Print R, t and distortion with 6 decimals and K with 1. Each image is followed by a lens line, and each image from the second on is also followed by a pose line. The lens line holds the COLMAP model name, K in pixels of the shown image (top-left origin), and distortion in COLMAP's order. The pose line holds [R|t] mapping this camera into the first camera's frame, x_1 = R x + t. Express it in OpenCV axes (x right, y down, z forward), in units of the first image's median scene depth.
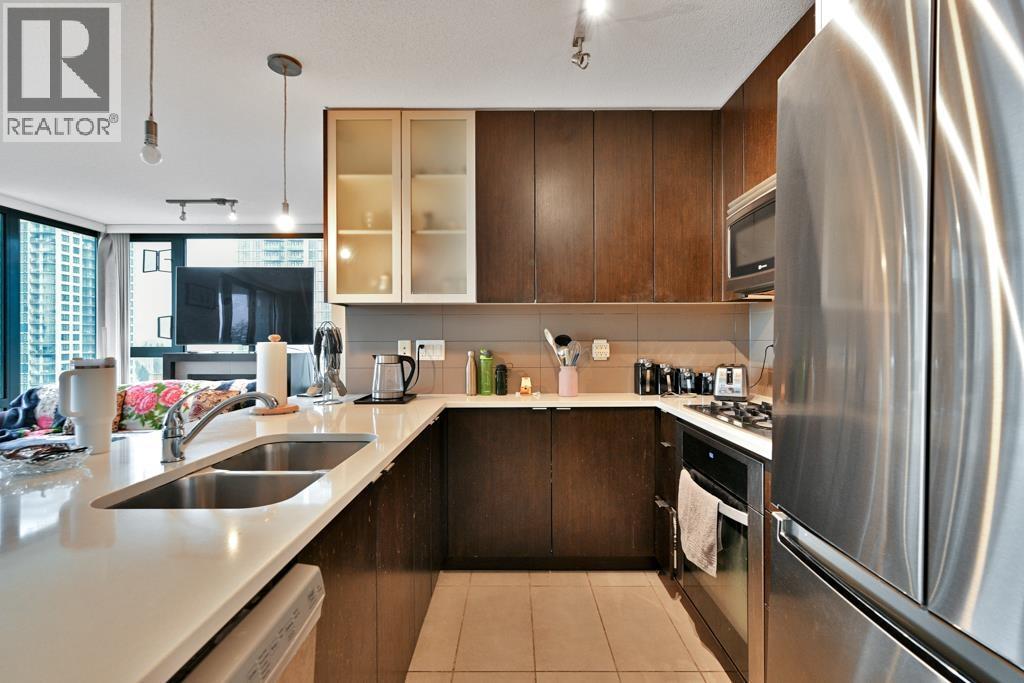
lens RADIAL K [[471.4, 0, 509.7], [0, 471.4, 340.4], [0, 0, 1]] dist [0.000207, -0.000401]
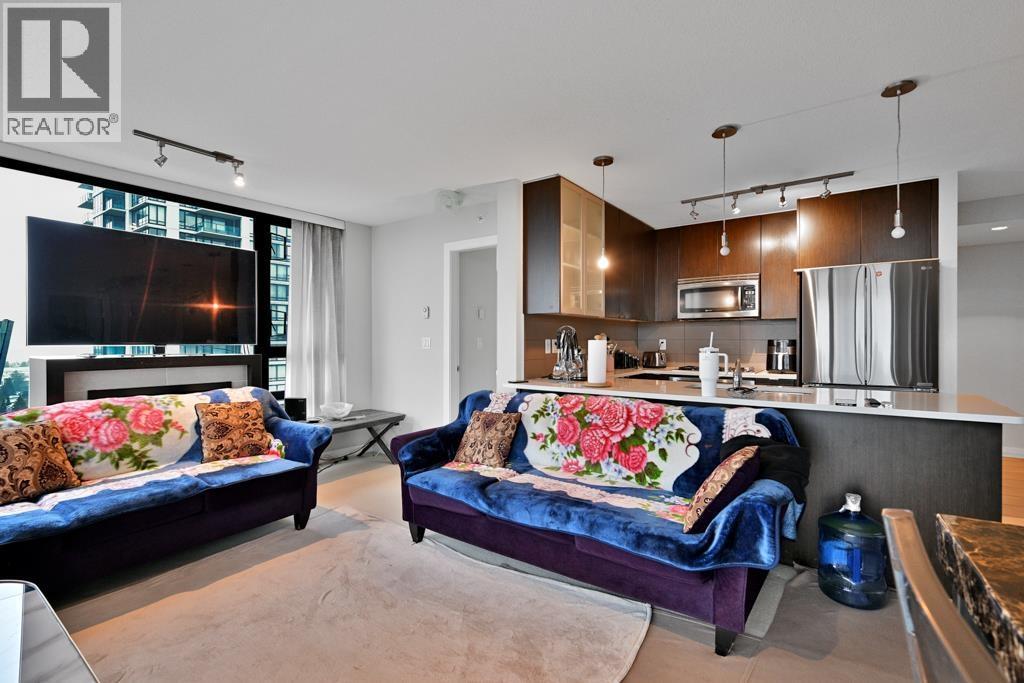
lens RADIAL K [[471.4, 0, 508.3], [0, 471.4, 340.5], [0, 0, 1]] dist [0.000207, -0.000401]
pose [[0.591242, 0.003110, 0.806488, -1.554145], [-0.000746, 0.999994, -0.003310, 0.008971], [-0.806493, 0.001356, 0.591241, 0.277793]]
